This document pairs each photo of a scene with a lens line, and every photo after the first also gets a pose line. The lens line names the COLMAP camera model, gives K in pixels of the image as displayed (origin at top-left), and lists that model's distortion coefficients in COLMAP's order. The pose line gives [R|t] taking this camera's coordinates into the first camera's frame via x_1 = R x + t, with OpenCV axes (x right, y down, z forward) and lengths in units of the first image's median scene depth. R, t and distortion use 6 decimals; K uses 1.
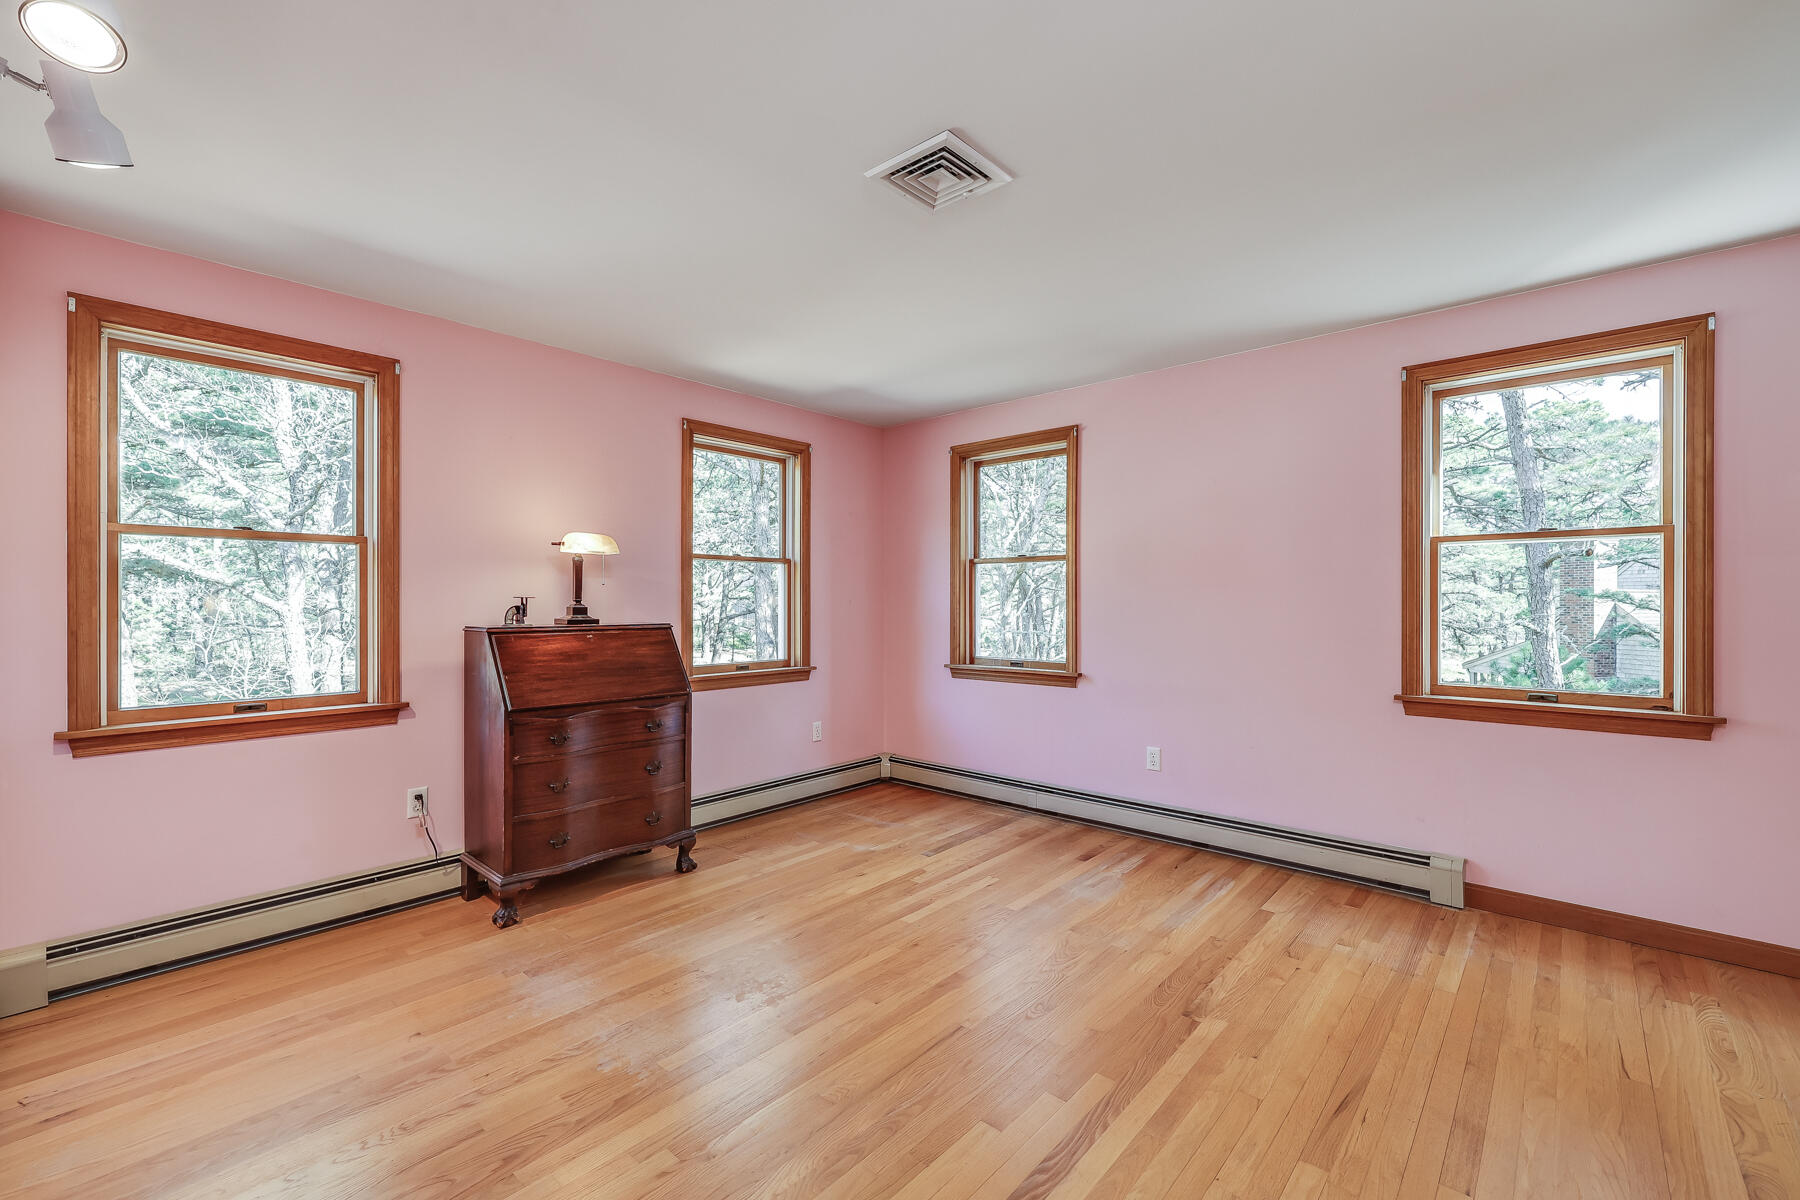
lens RADIAL K [[734.1, 0, 904.0], [0, 734.1, 602.4], [0, 0, 1]] dist [0.000187, 0.000037]
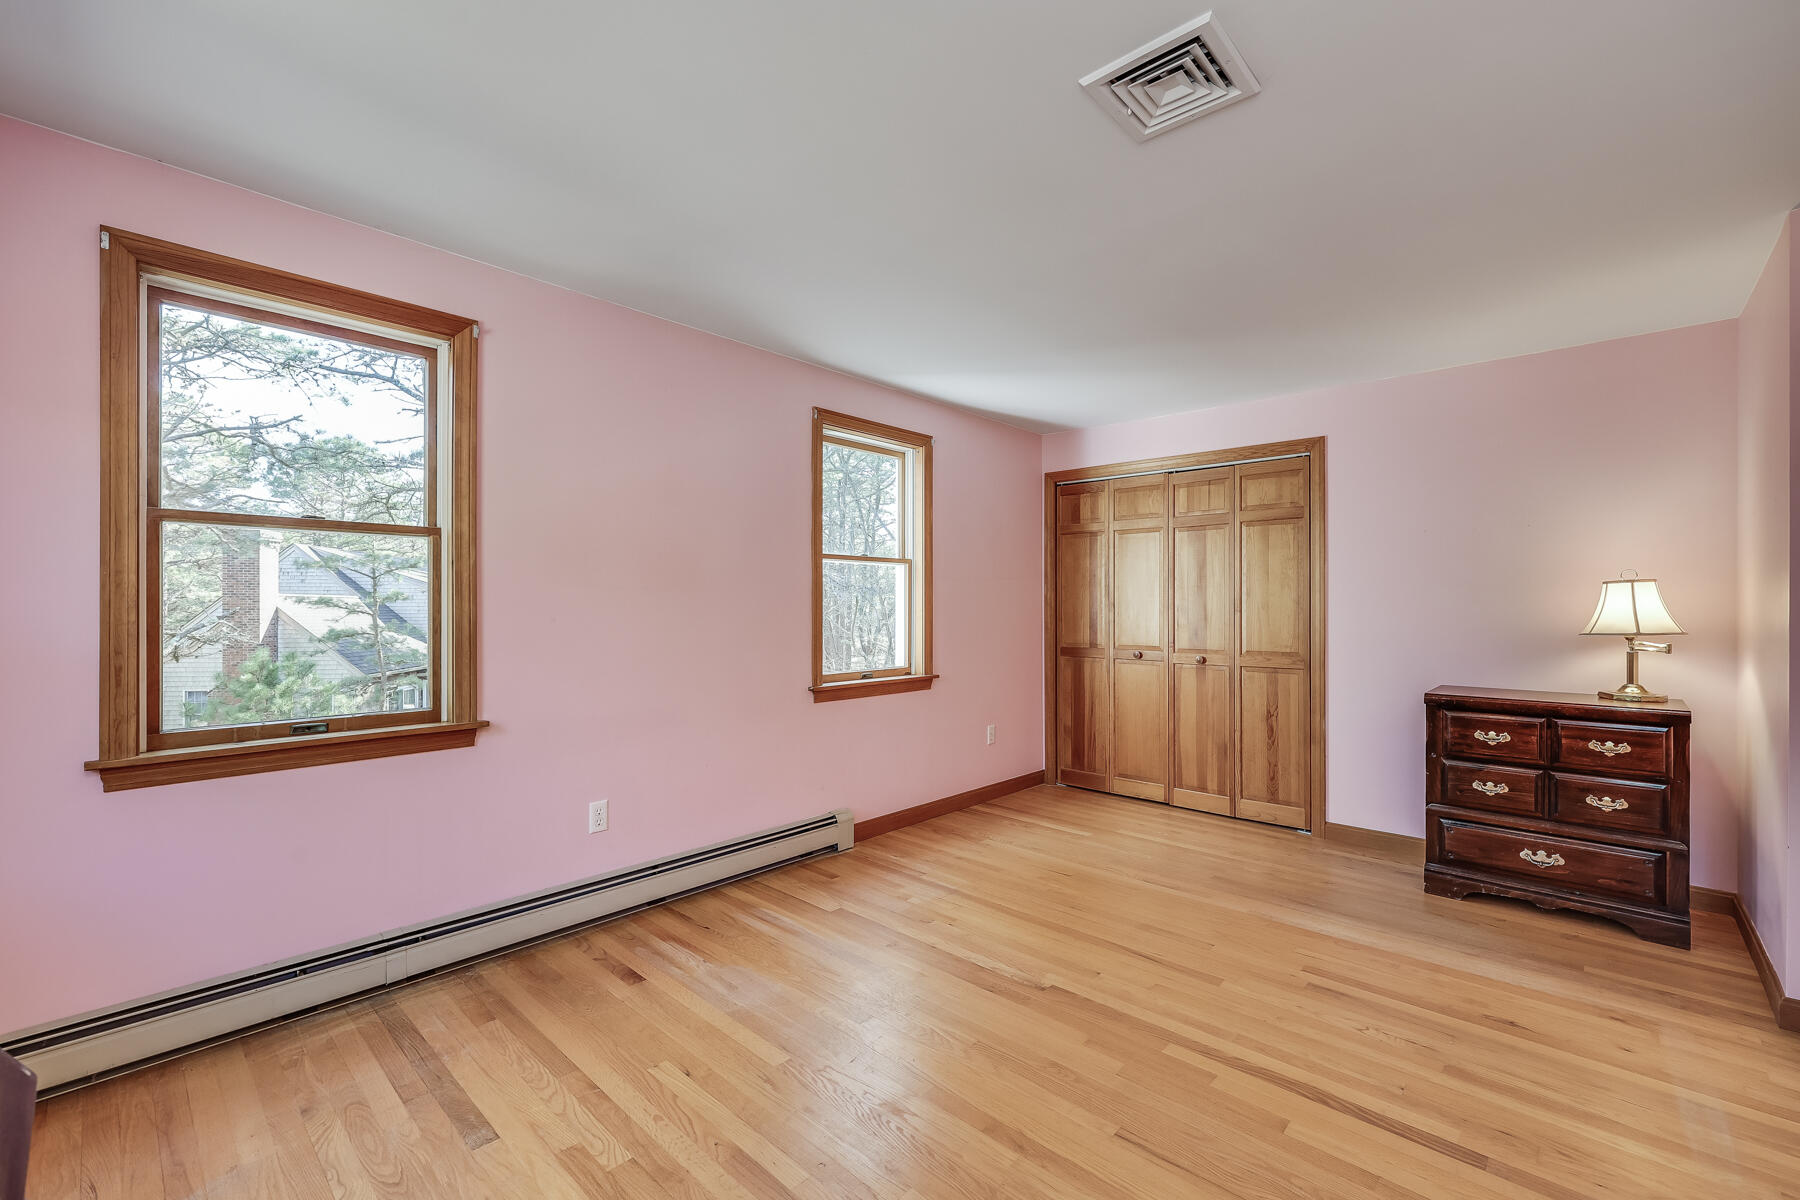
lens RADIAL K [[759.7, 0, 893.7], [0, 759.7, 605.9], [0, 0, 1]] dist [0.002127, 0.000311]
pose [[0.032124, 0.001601, 0.999483, -0.505978], [0.001173, 0.999998, -0.001639, 0.001701], [-0.999483, 0.001225, 0.032122, 0.811520]]
